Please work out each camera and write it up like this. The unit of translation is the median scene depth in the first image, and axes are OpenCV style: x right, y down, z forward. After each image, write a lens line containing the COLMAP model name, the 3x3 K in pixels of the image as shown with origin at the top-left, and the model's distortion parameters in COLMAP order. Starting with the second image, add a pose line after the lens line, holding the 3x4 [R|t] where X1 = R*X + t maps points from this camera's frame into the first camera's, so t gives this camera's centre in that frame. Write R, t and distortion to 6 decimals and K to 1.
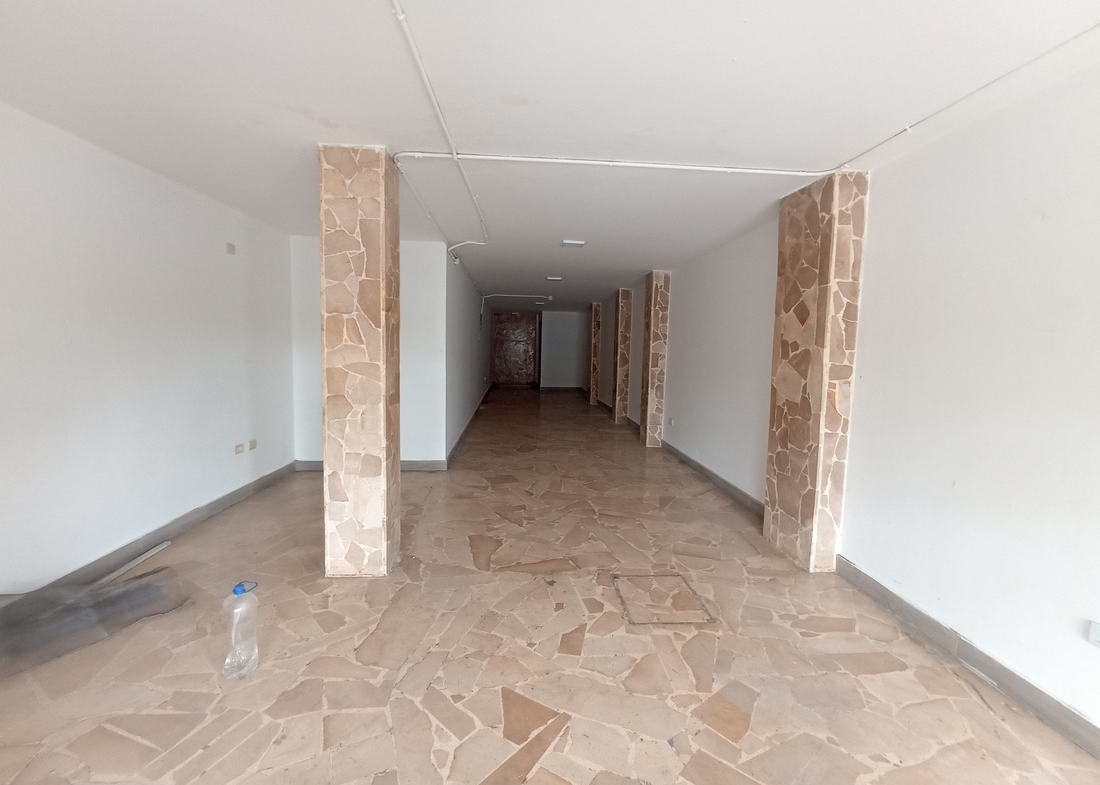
lens RADIAL K [[488.1, 0, 550.0], [0, 488.1, 392.5], [0, 0, 1]] dist [0.000874, 0.000518]
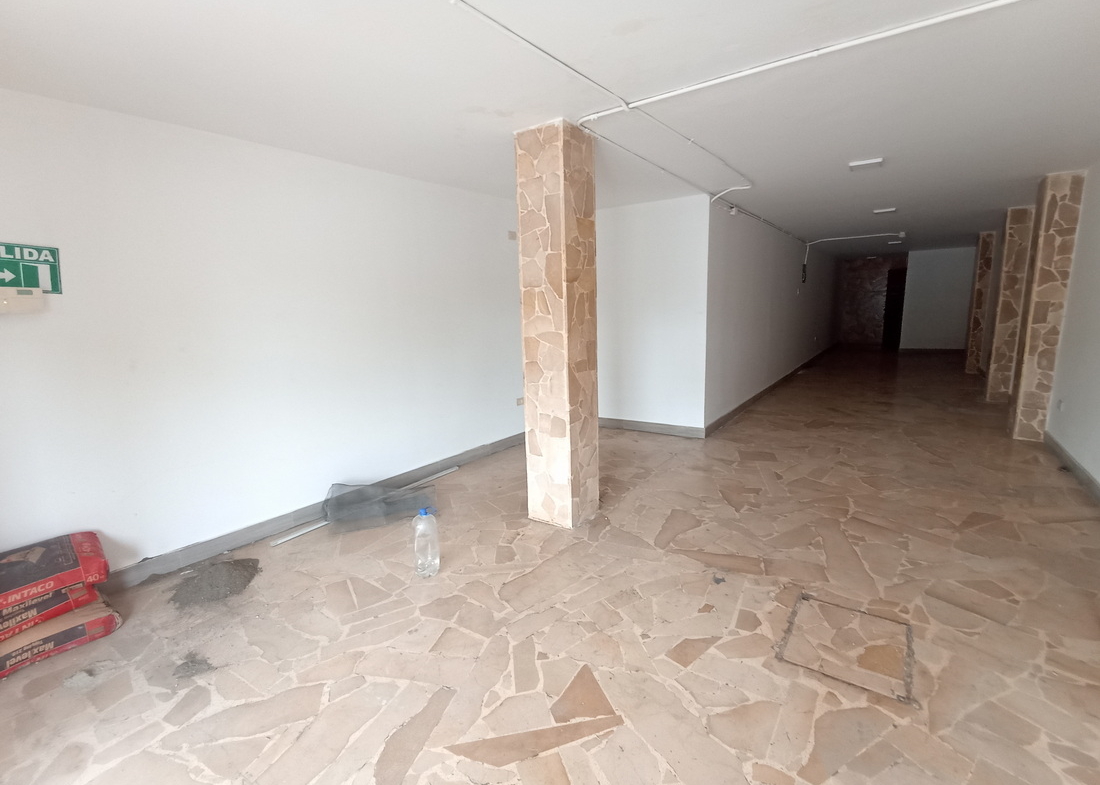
lens RADIAL K [[488.1, 0, 550.0], [0, 488.1, 392.5], [0, 0, 1]] dist [0.000874, 0.000518]
pose [[0.786489, 0.060484, -0.614635, 0.288819], [-0.009956, 0.996305, 0.085304, -0.019994], [0.617524, -0.060972, 0.784186, 0.145812]]
